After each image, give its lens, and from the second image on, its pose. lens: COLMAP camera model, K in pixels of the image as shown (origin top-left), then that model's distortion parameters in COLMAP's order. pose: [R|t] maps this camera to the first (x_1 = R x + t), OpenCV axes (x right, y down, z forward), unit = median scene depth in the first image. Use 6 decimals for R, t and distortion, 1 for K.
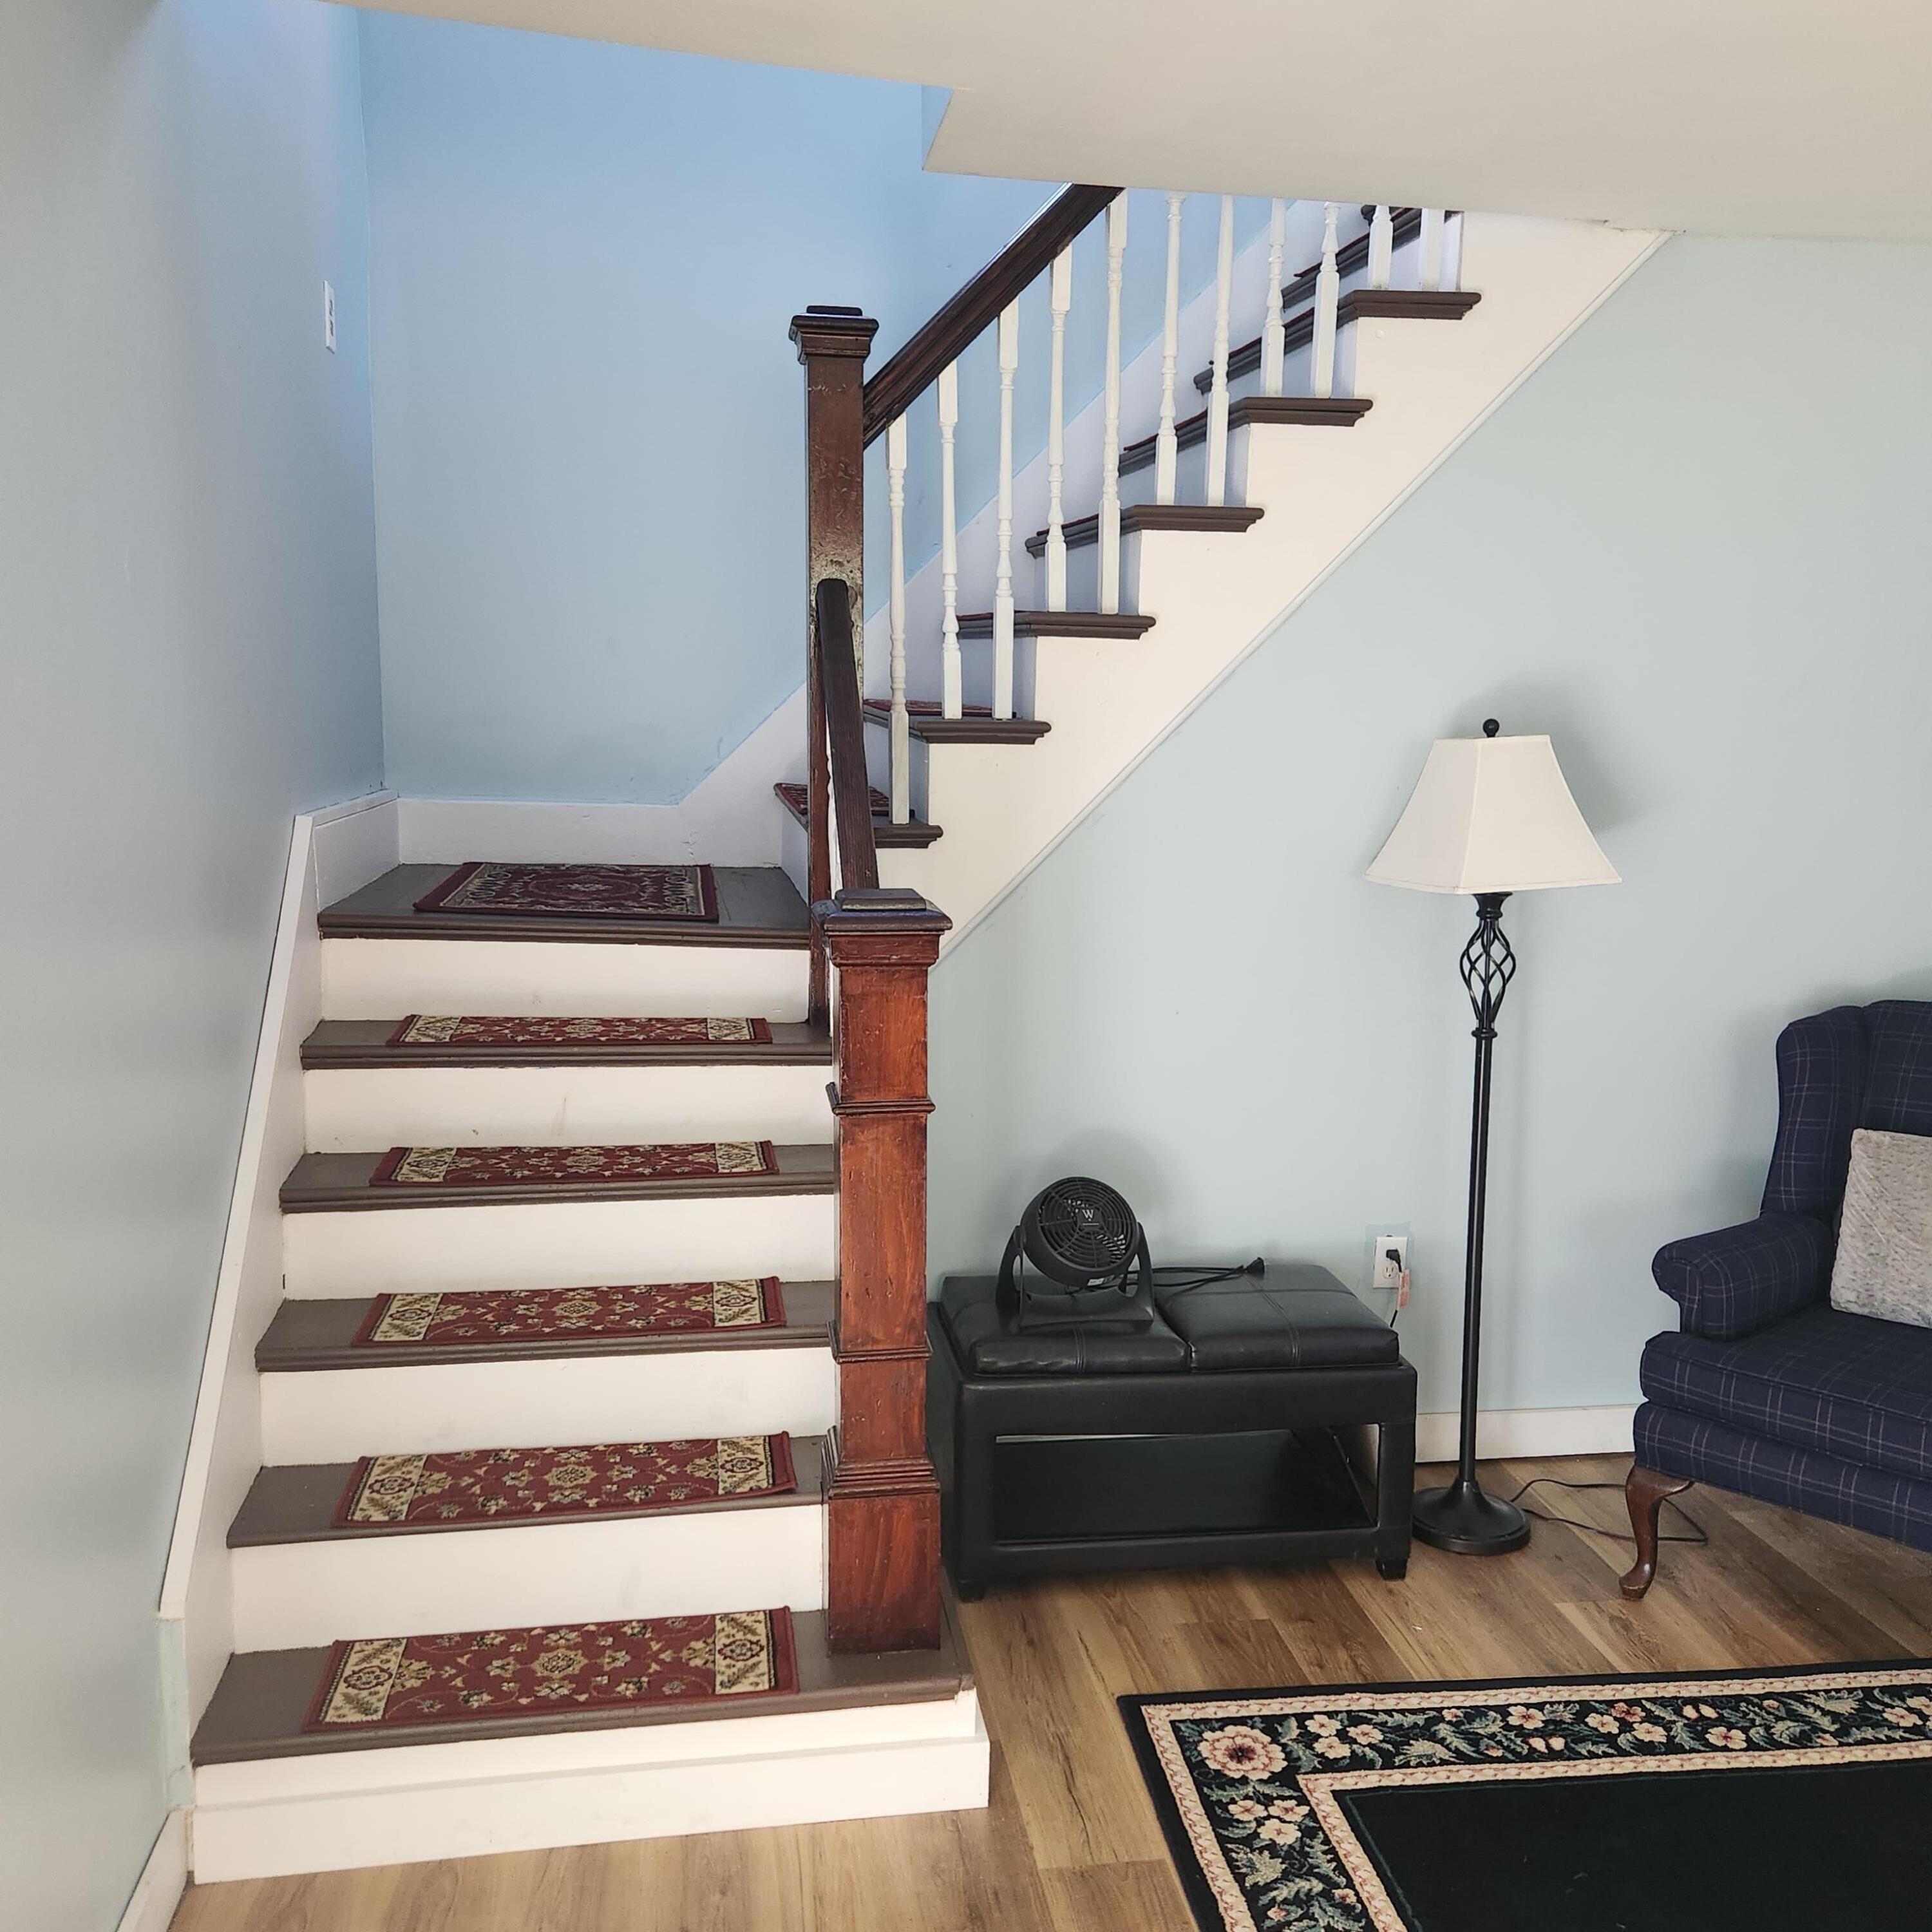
lens RADIAL K [[1743.7, 0, 991.0], [0, 1743.7, 972.8], [0, 0, 1]] dist [0.070466, -0.059722]
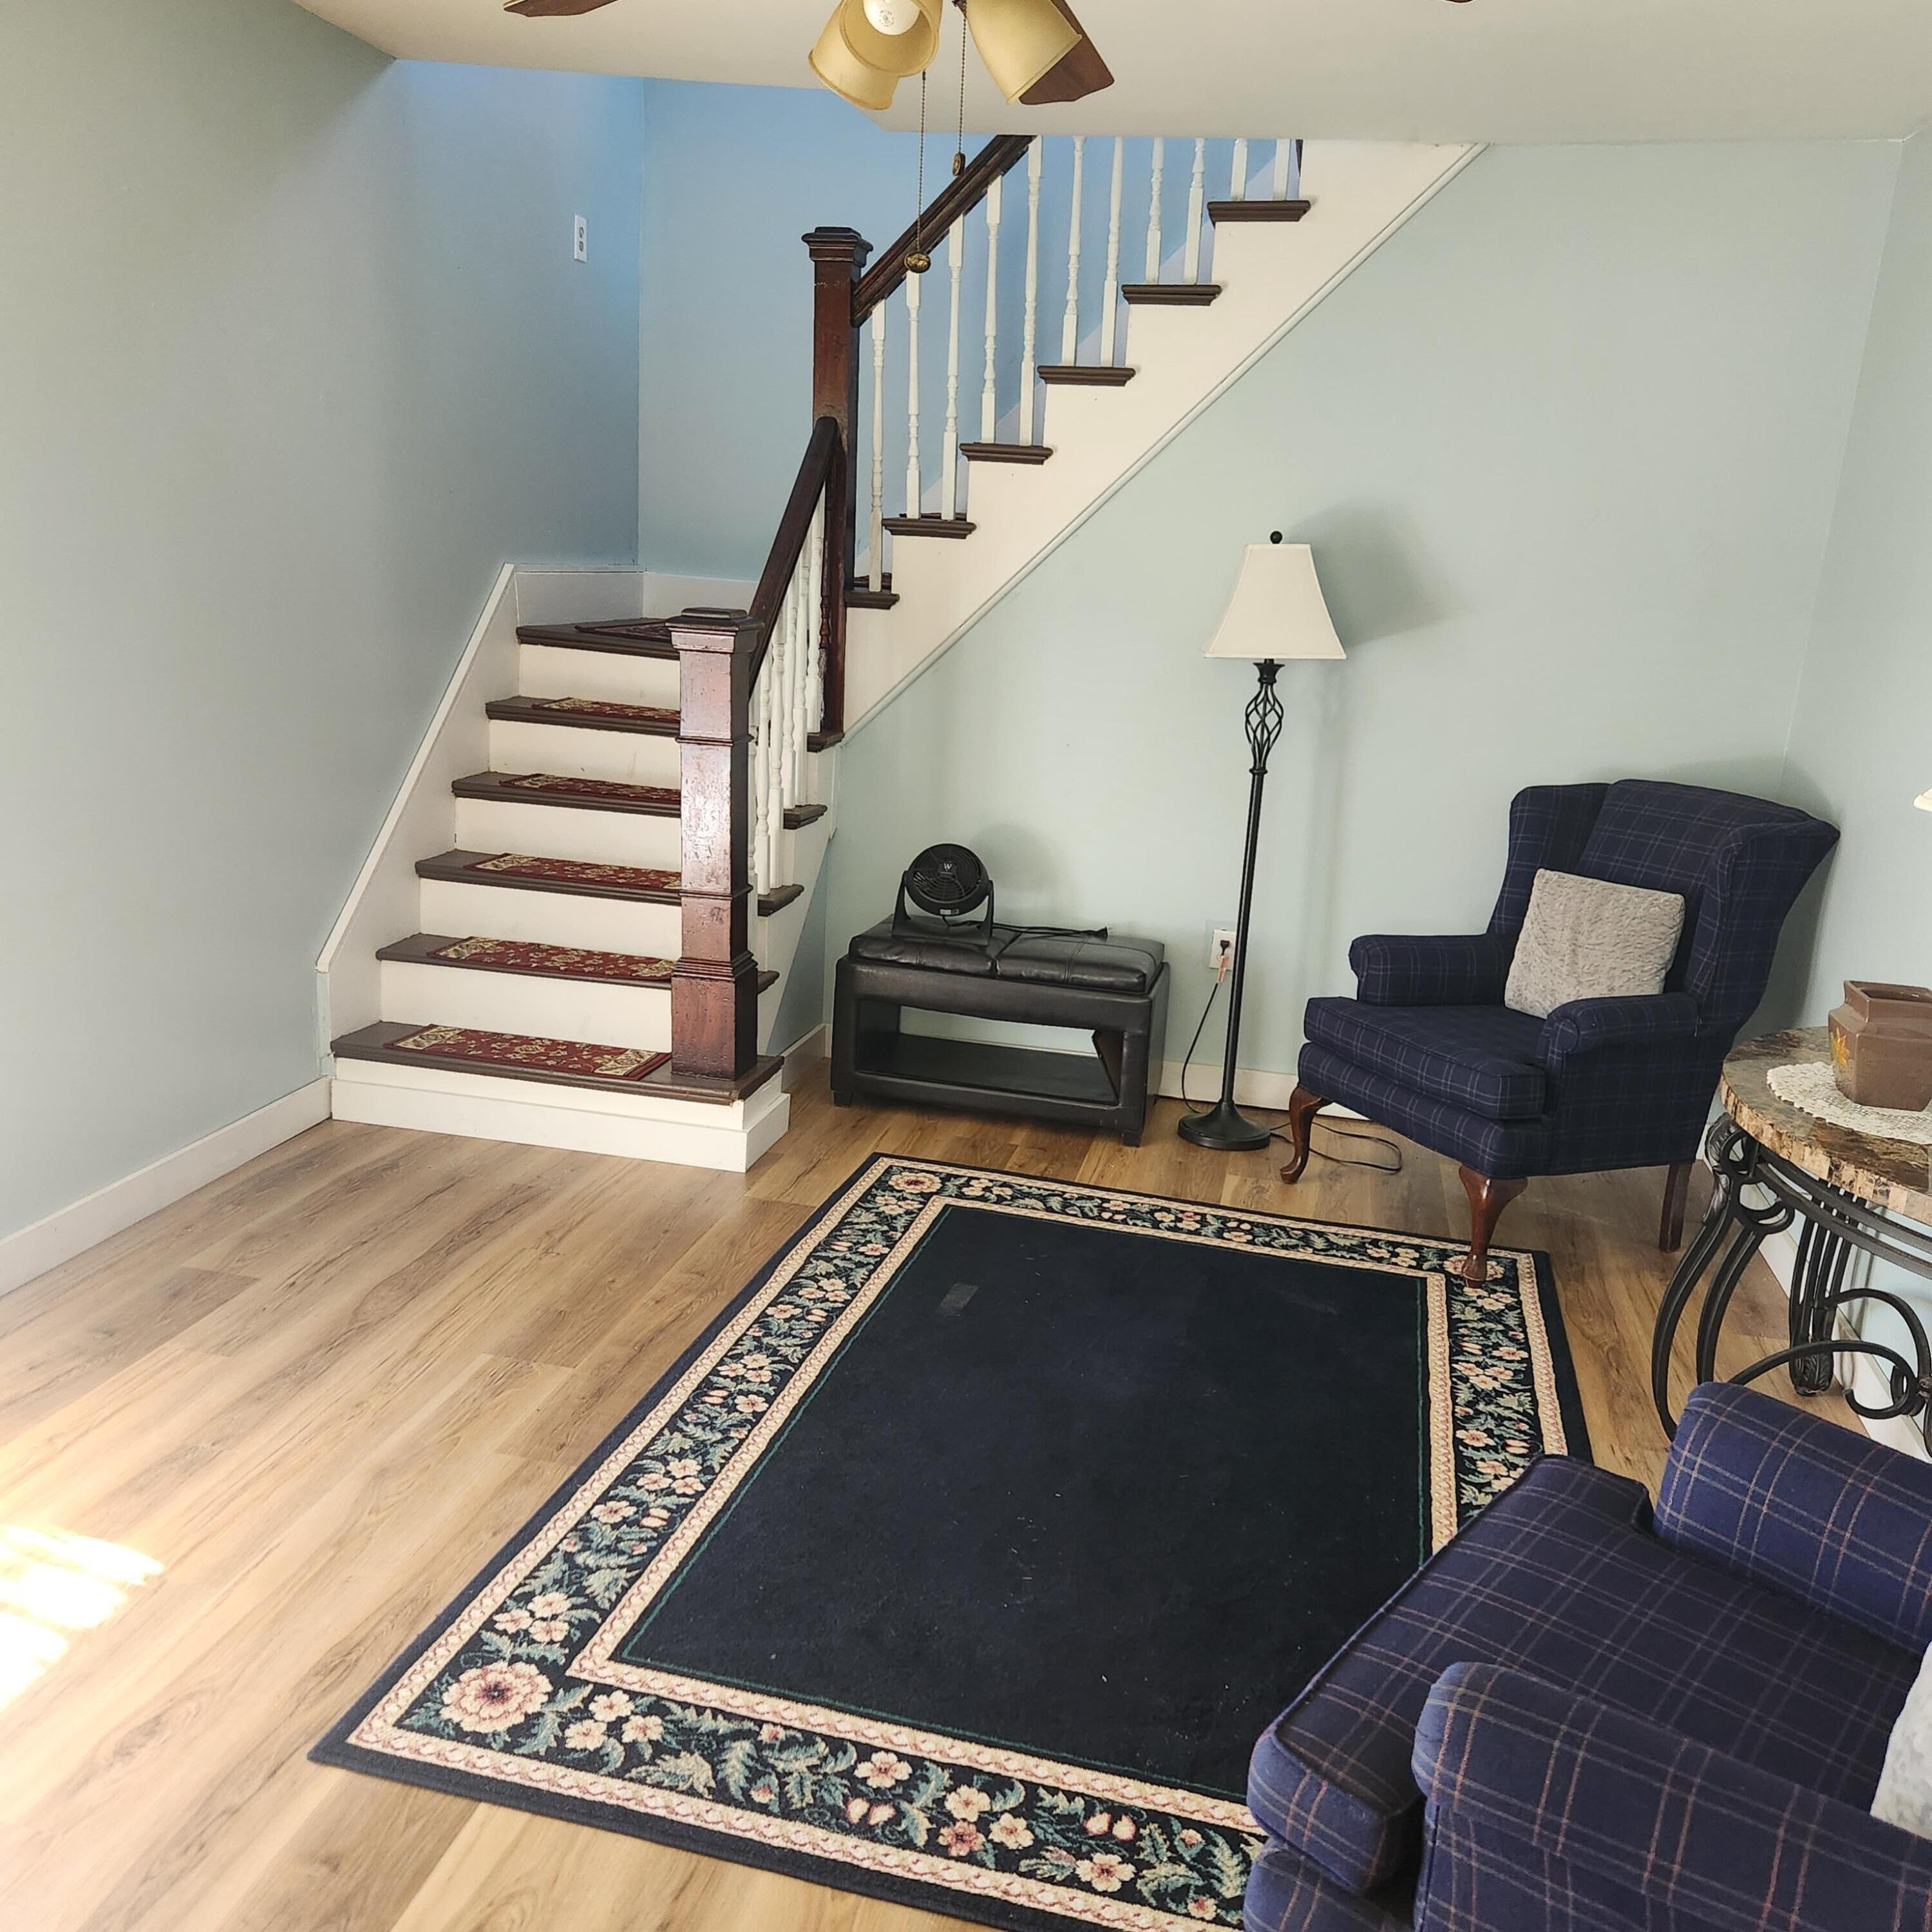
lens RADIAL K [[1747.8, 0, 973.7], [0, 1747.8, 962.4], [0, 0, 1]] dist [0.107473, -0.155758]
pose [[0.927783, 0.121133, -0.352910, 0.604608], [-0.096717, 0.991582, 0.086086, 0.090579], [0.360367, -0.045737, 0.931689, -0.359969]]
